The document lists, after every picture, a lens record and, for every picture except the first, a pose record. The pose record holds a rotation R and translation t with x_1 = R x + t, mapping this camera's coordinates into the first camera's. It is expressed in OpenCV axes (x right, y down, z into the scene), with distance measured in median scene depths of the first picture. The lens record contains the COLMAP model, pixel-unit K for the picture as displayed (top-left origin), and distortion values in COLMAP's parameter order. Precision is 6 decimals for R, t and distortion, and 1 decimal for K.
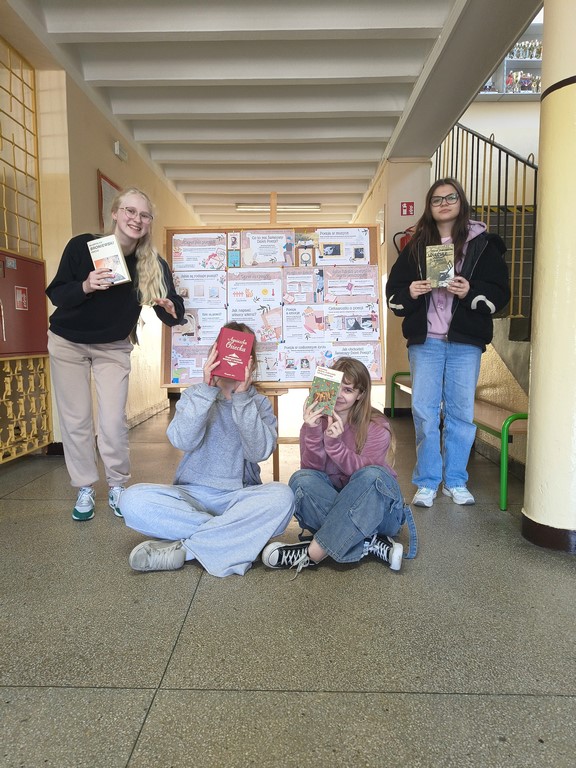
lens RADIAL K [[522.7, 0, 288.0], [0, 522.7, 384.0], [0, 0, 1]] dist [0.044462, -0.042576]
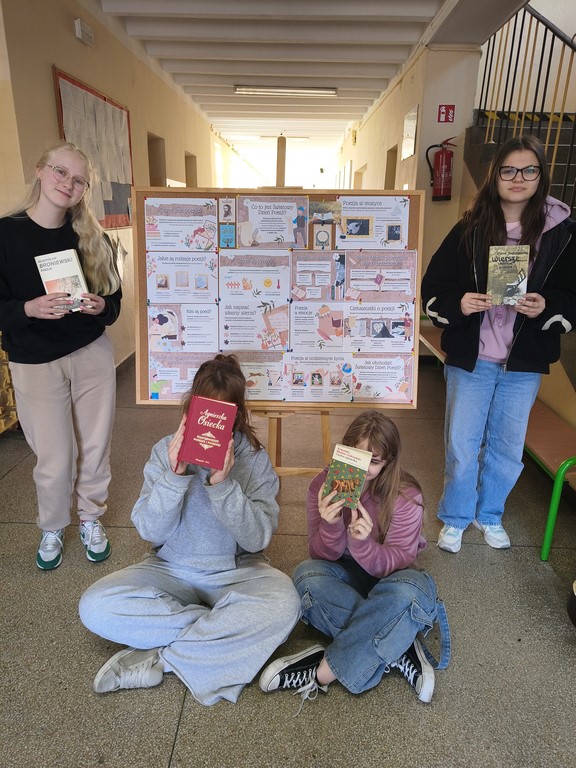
lens RADIAL K [[522.7, 0, 288.0], [0, 522.7, 384.0], [0, 0, 1]] dist [0.044462, -0.042576]
pose [[0.999710, 0.024074, 0.001017, -0.011858], [-0.023672, 0.973386, 0.227945, -0.210159], [0.004497, -0.227903, 0.973674, 0.221559]]
